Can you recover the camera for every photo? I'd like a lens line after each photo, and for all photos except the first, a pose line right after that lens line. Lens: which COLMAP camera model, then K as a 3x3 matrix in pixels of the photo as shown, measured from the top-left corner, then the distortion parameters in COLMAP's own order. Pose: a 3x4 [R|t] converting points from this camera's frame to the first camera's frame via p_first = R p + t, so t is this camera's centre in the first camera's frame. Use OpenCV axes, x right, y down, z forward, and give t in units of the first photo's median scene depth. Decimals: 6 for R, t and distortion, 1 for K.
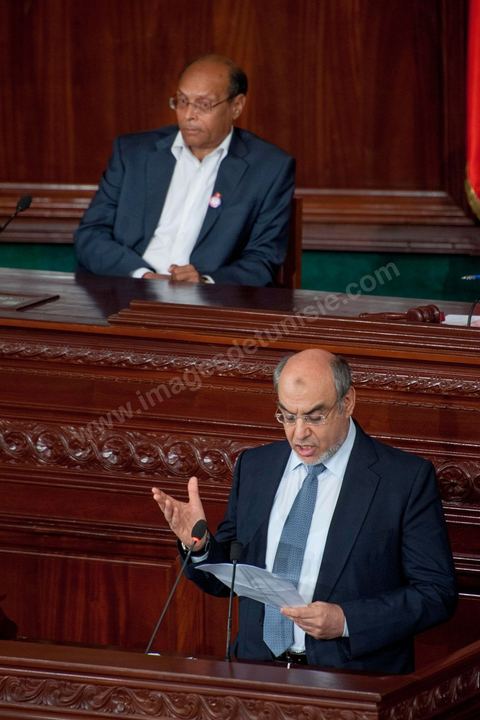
lens RADIAL K [[3649.2, 0, 240.0], [0, 3649.2, 360.0], [0, 0, 1]] dist [-0.176310, 3.387672]
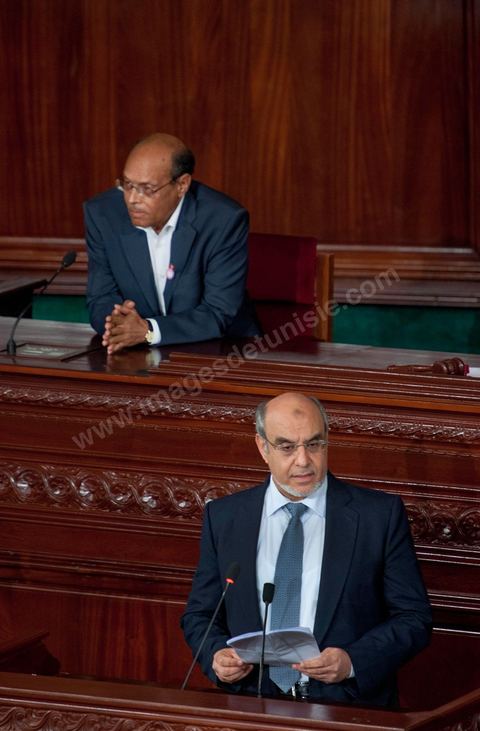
lens RADIAL K [[914.5, 0, 240.0], [0, 914.5, 365.5], [0, 0, 1]] dist [-0.031211, 0.010133]
pose [[0.999974, 0.006165, 0.003737, -0.010756], [-0.005812, 0.996094, -0.088109, 0.010613], [-0.004265, 0.088085, 0.996104, 0.735240]]
